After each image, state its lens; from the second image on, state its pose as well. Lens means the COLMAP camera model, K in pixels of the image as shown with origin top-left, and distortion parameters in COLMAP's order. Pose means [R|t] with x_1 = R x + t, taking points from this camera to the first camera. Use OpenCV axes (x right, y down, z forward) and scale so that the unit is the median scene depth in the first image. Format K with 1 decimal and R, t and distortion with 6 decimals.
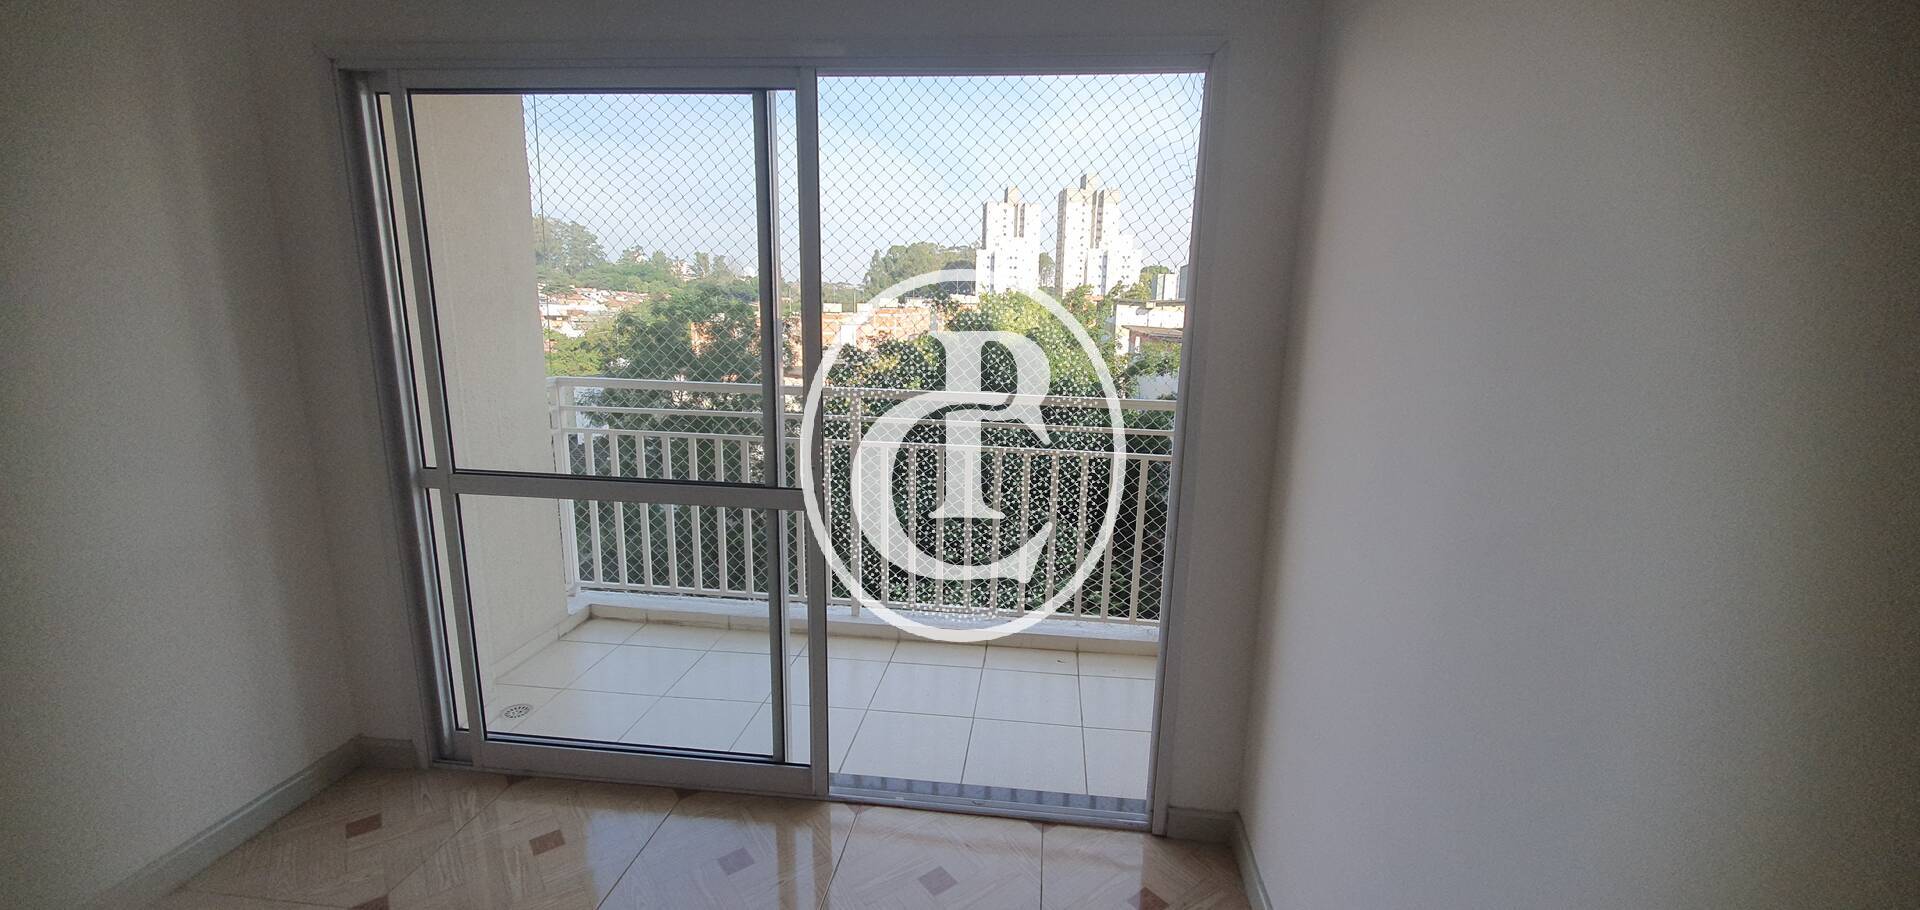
lens RADIAL K [[755.5, 0, 969.1], [0, 755.5, 460.0], [0, 0, 1]] dist [0.011700, 0.000045]
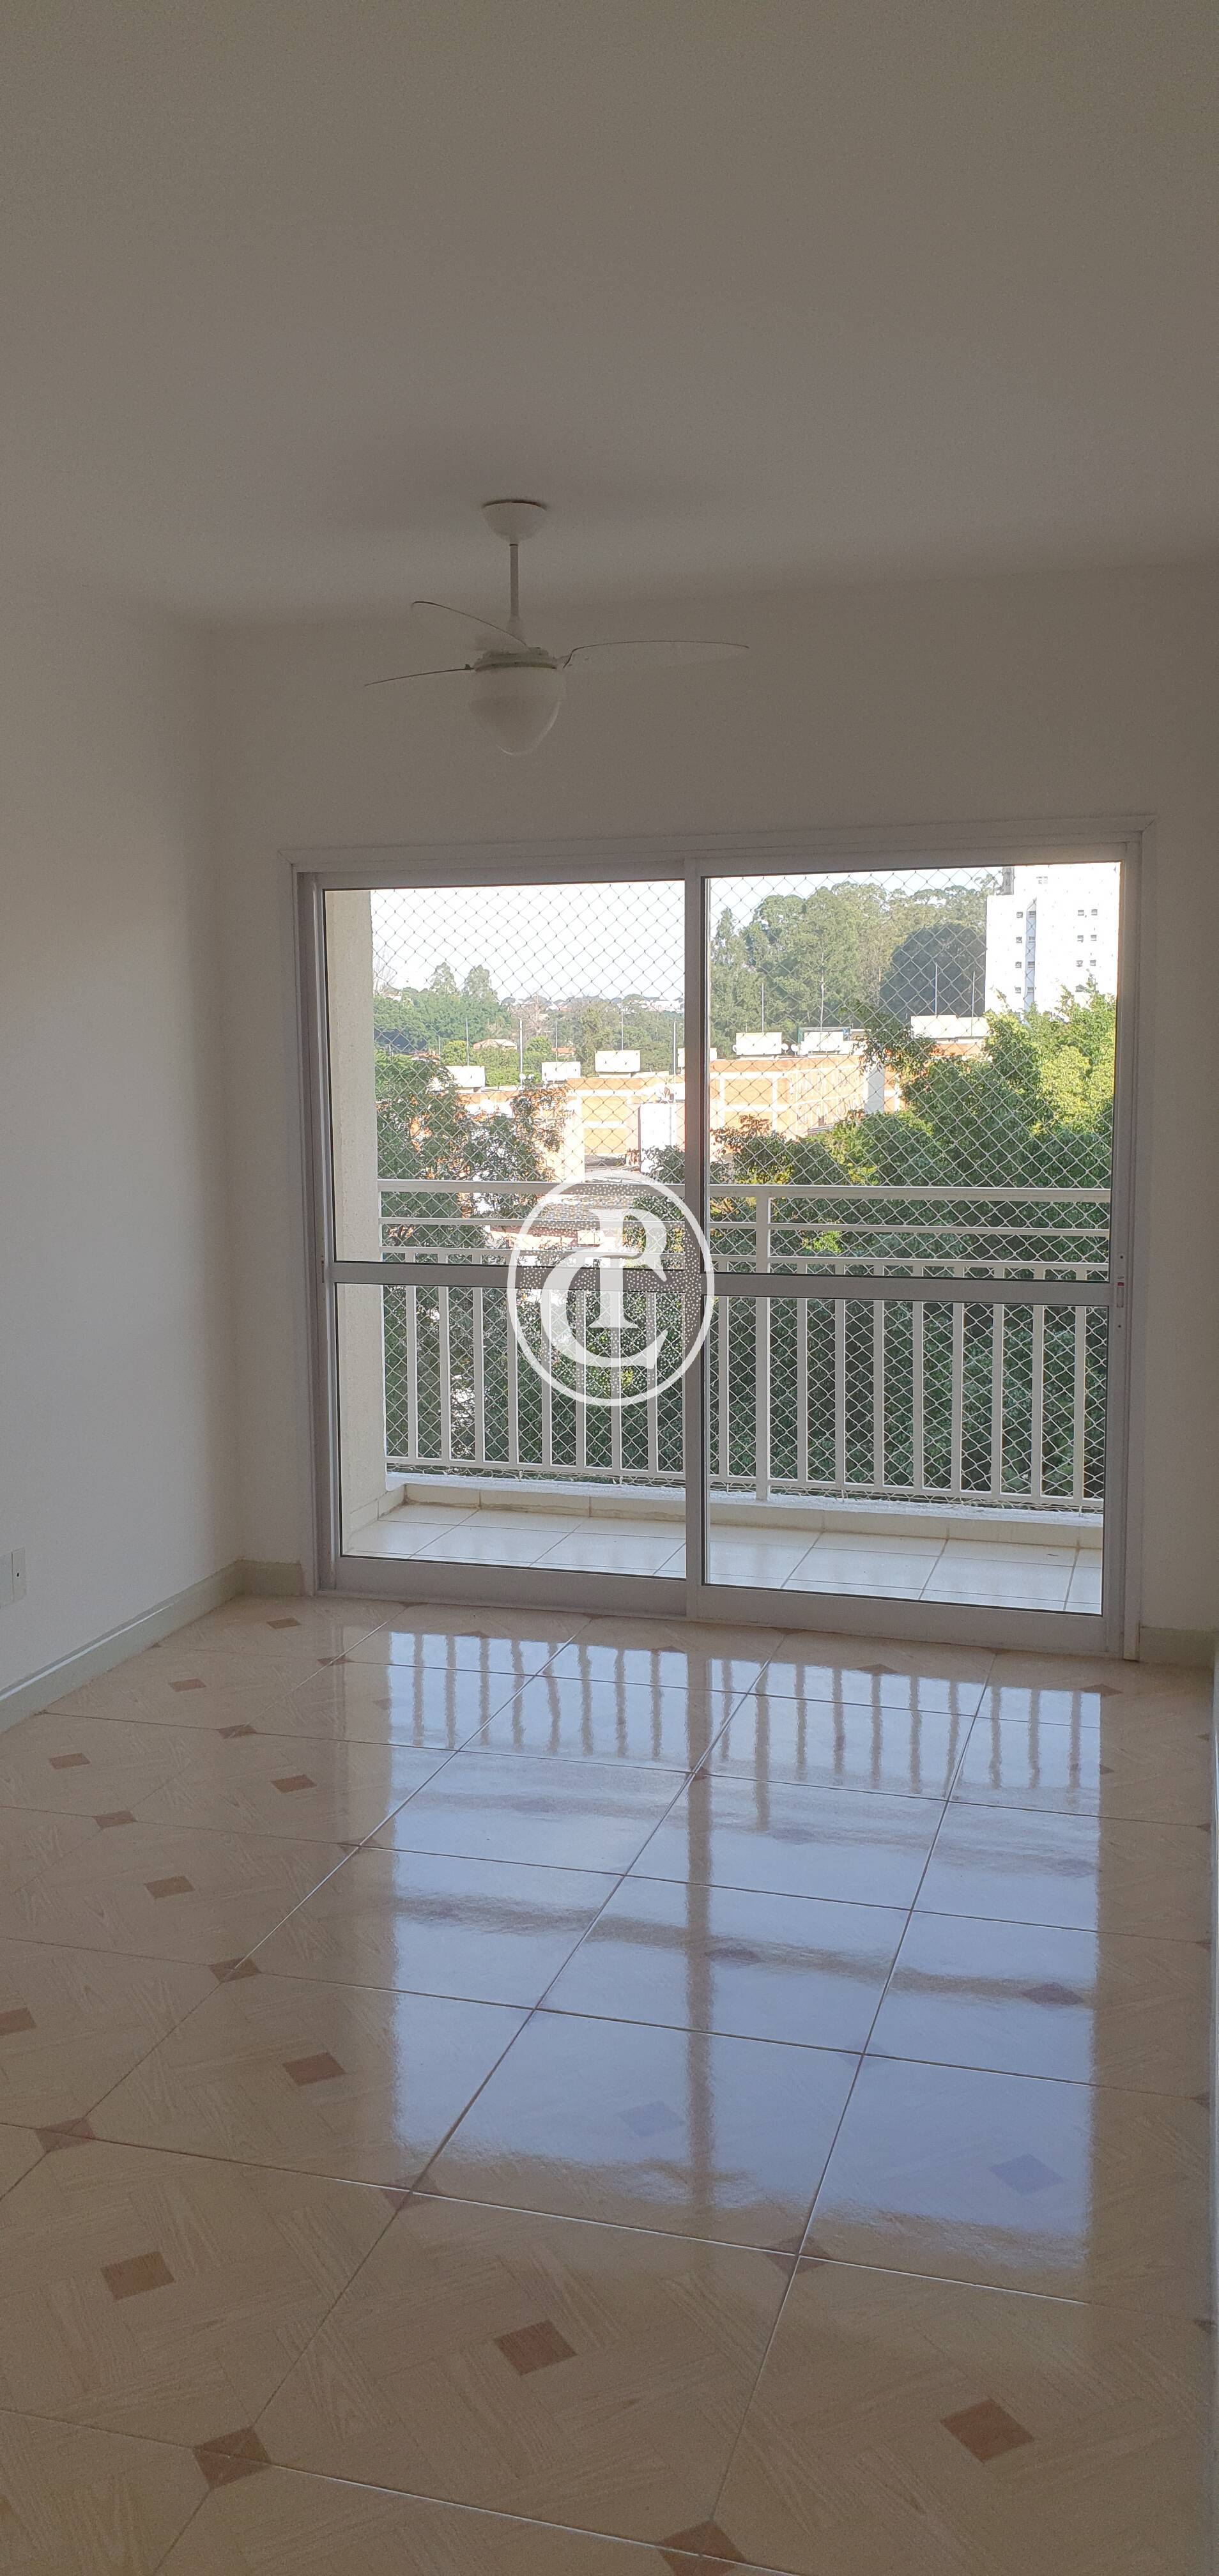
lens RADIAL K [[2024.4, 0, 600.0], [0, 2024.4, 1303.0], [0, 0, 1]] dist [0.078367, -0.005881]
pose [[0.983518, -0.008797, -0.180597, 0.005649], [-0.004949, 0.997132, -0.075520, 0.019664], [0.180744, 0.075169, 0.980654, -0.111437]]
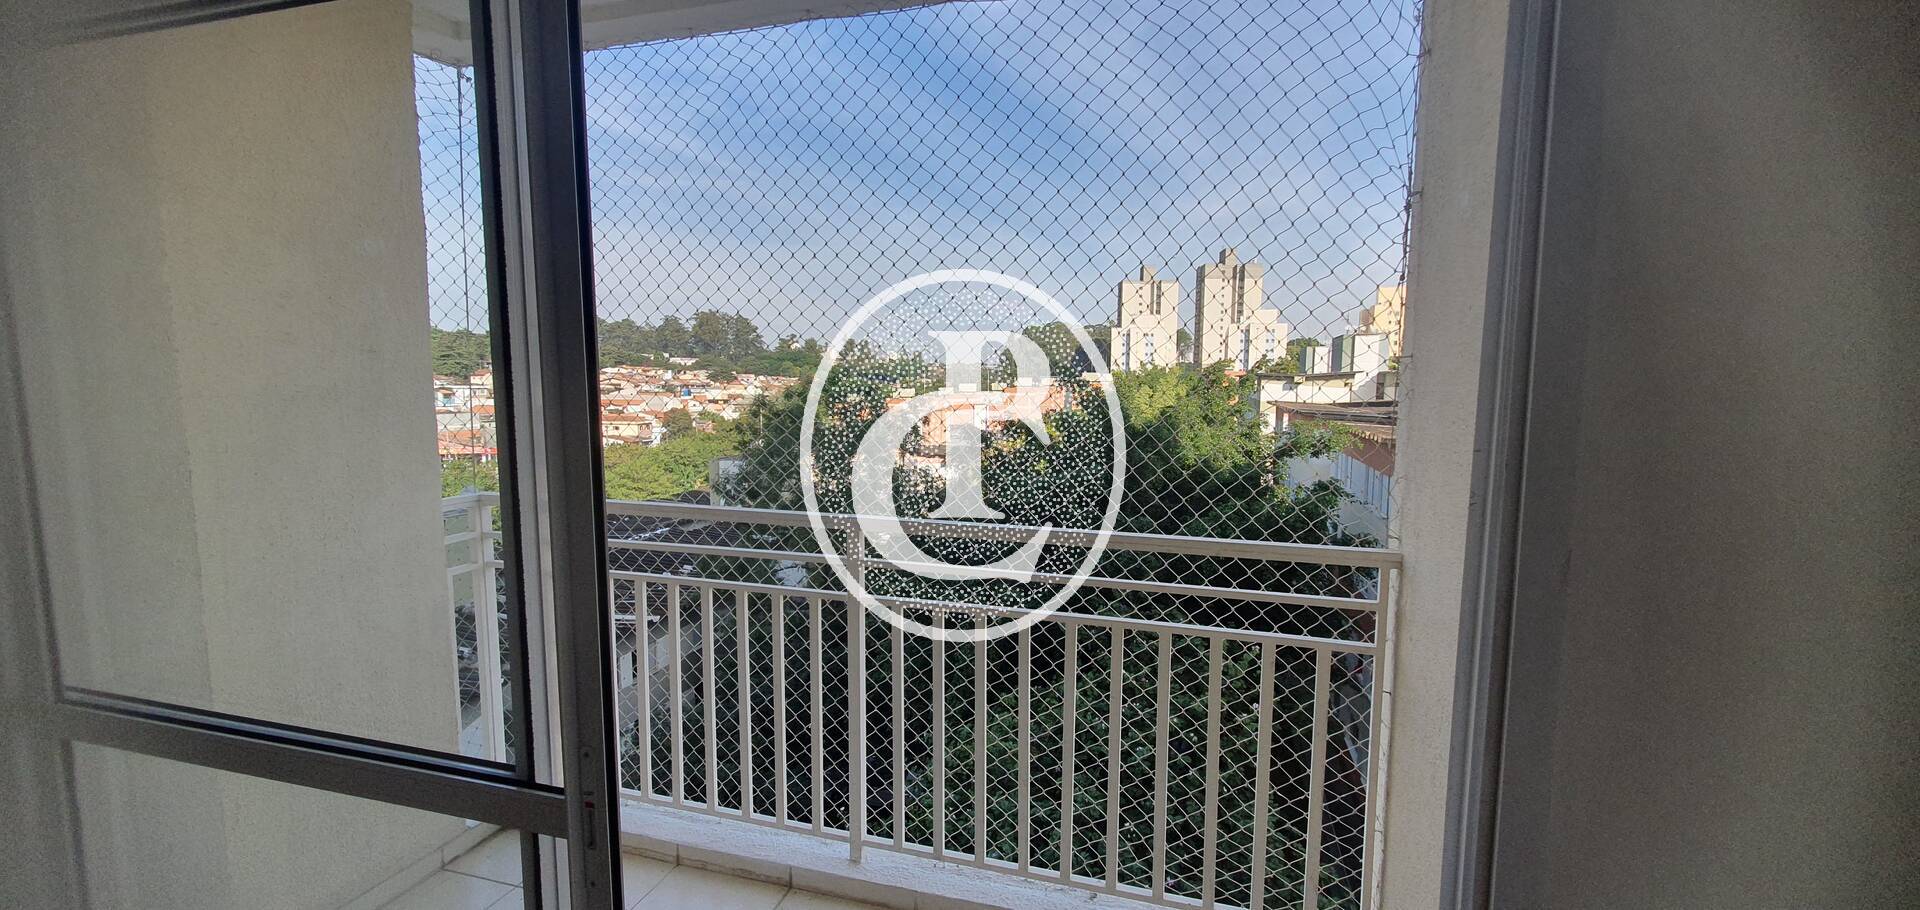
lens RADIAL K [[755.5, 0, 974.5], [0, 755.5, 456.7], [0, 0, 1]] dist [0.011700, 0.000045]
pose [[0.985235, -0.001093, -0.171204, 0.007388], [-0.017021, 0.994400, -0.104300, -0.008816], [0.170360, 0.105674, 0.979699, 0.040299]]
